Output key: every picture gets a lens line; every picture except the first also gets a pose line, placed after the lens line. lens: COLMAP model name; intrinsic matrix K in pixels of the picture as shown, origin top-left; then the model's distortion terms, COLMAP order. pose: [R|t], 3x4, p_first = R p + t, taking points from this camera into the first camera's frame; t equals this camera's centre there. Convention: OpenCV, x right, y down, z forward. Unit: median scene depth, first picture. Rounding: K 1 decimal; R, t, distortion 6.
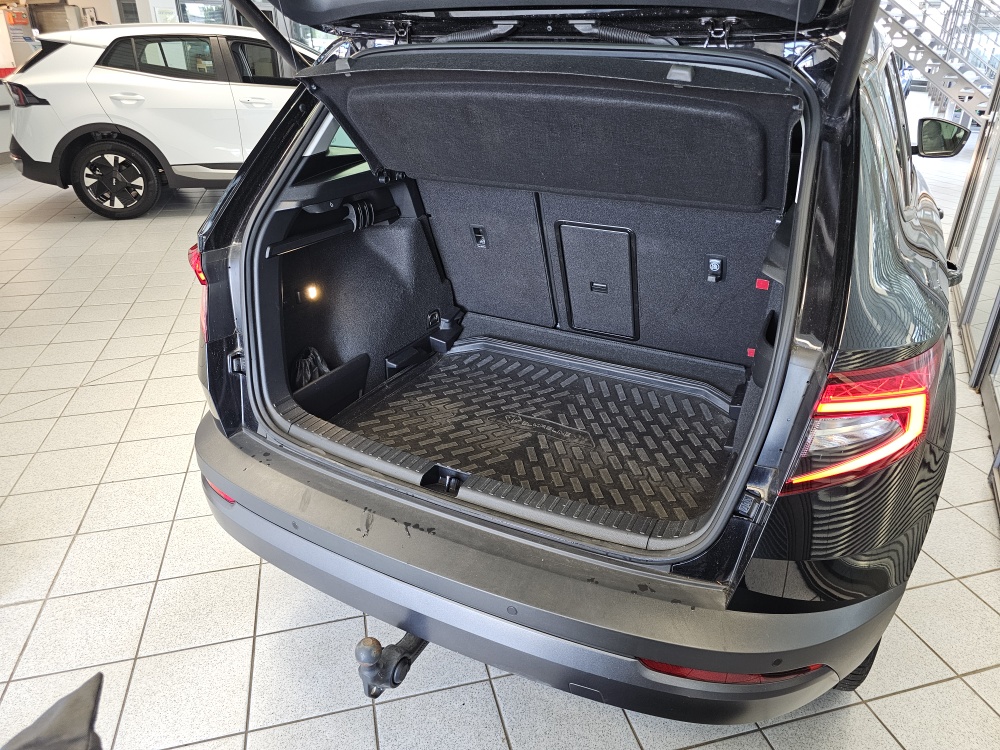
lens RADIAL K [[679.5, 0, 502.8], [0, 679.5, 366.7], [0, 0, 1]] dist [0.063884, -0.076669]
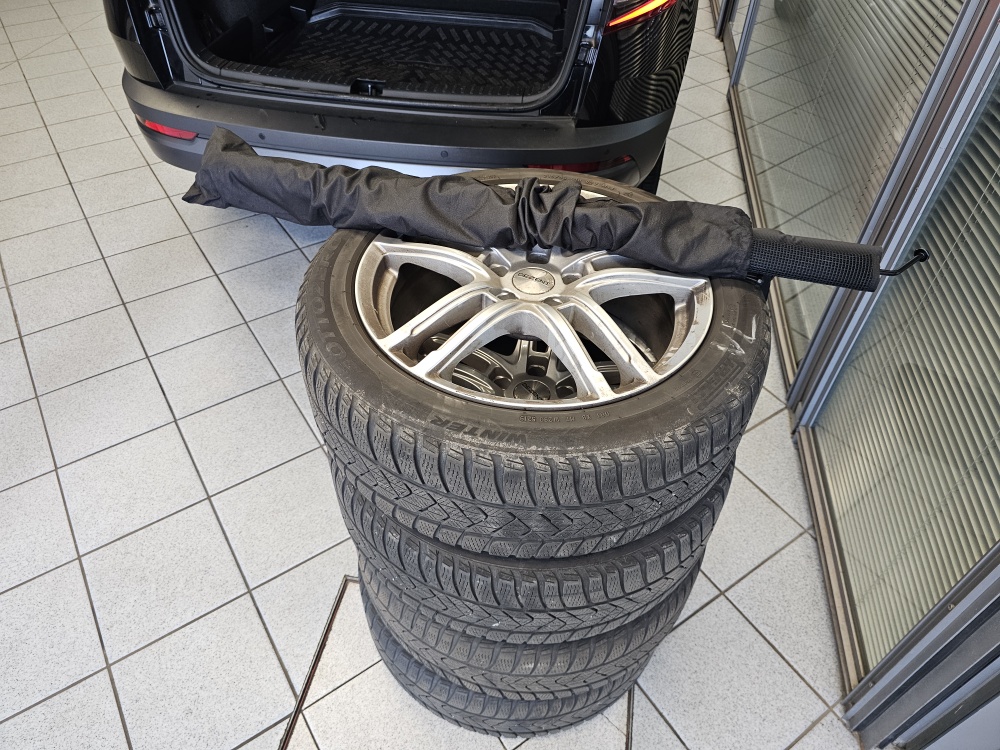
lens RADIAL K [[679.5, 0, 502.8], [0, 679.5, 366.7], [0, 0, 1]] dist [0.063884, -0.076669]
pose [[0.947048, -0.209689, 0.243166, -0.219004], [0.114817, 0.928395, 0.353412, 0.180656], [-0.299861, -0.306778, 0.903311, -0.365859]]
